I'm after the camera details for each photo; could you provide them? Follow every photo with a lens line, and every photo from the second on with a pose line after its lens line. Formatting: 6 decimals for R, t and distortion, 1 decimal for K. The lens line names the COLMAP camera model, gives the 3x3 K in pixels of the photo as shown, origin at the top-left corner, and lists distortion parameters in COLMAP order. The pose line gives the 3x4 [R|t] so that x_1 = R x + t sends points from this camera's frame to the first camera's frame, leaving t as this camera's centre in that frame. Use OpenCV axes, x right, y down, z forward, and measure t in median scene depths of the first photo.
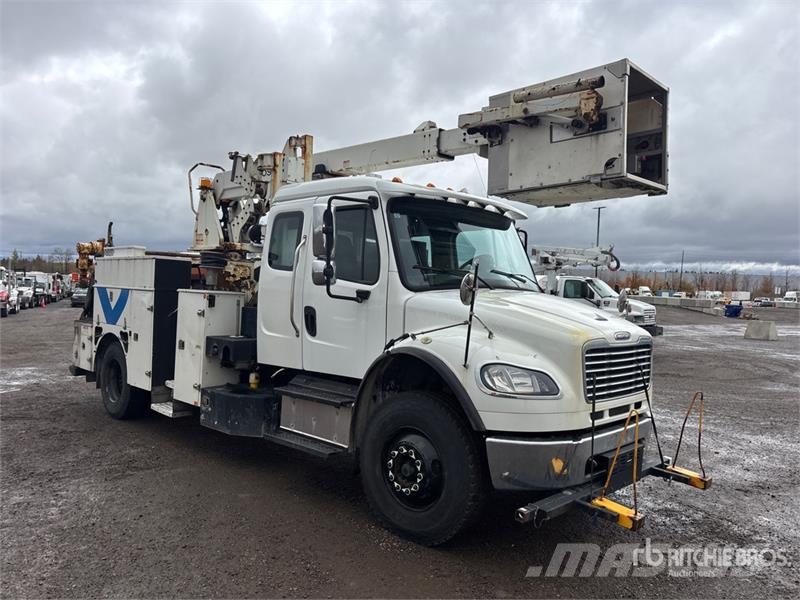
lens RADIAL K [[615.5, 0, 400.0], [0, 615.5, 300.0], [0, 0, 1]] dist [0.052491, -0.063496]
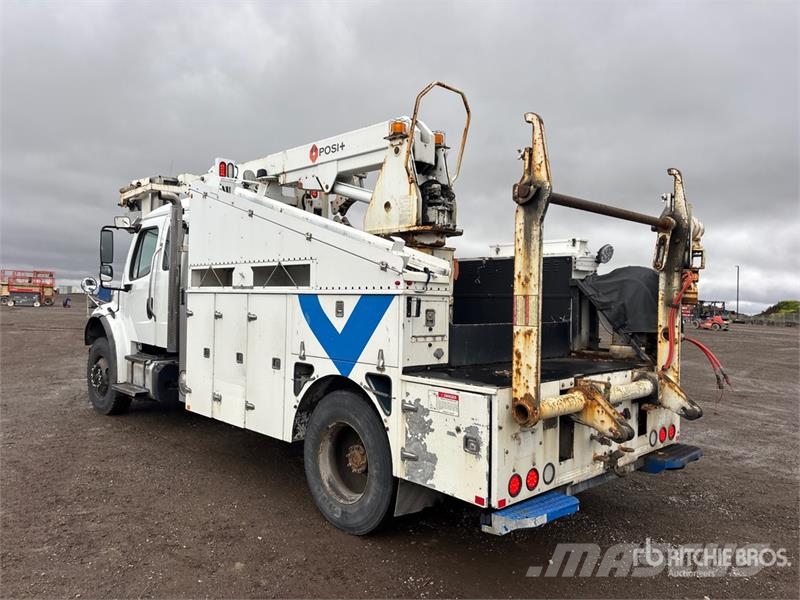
lens RADIAL K [[597.9, 0, 400.0], [0, 597.9, 300.0], [0, 0, 1]] dist [0.086664, -0.138254]
pose [[0.999423, -0.025292, -0.022664, -0.591570], [0.024977, 0.999589, -0.014053, -0.008123], [0.023010, 0.013479, 0.999644, 0.693821]]
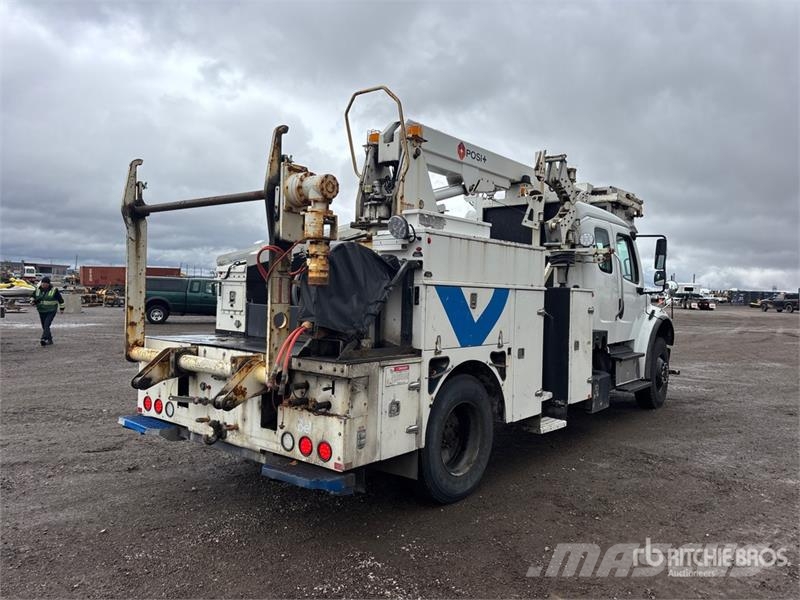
lens RADIAL K [[597.9, 0, 400.0], [0, 597.9, 300.0], [0, 0, 1]] dist [0.086664, -0.138254]
pose [[-0.093077, -0.047982, 0.994502, -1.557668], [-0.012967, 0.998812, 0.046976, -0.050086], [-0.995574, -0.008524, -0.093588, 1.676335]]
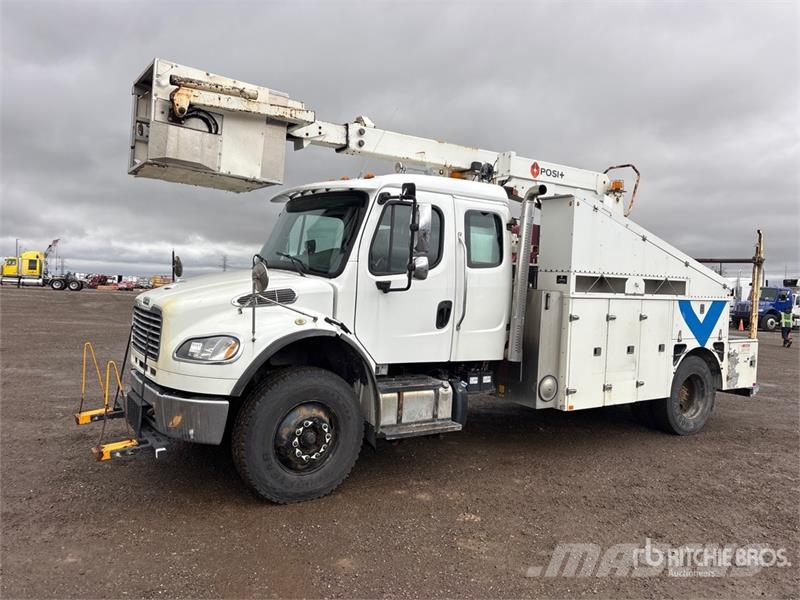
lens RADIAL K [[597.9, 0, 400.0], [0, 597.9, 300.0], [0, 0, 1]] dist [0.086664, -0.138254]
pose [[0.198126, -0.072247, 0.977510, -2.193081], [-0.018211, 0.996836, 0.077367, -0.125550], [-0.980007, -0.033130, 0.196184, 1.898072]]
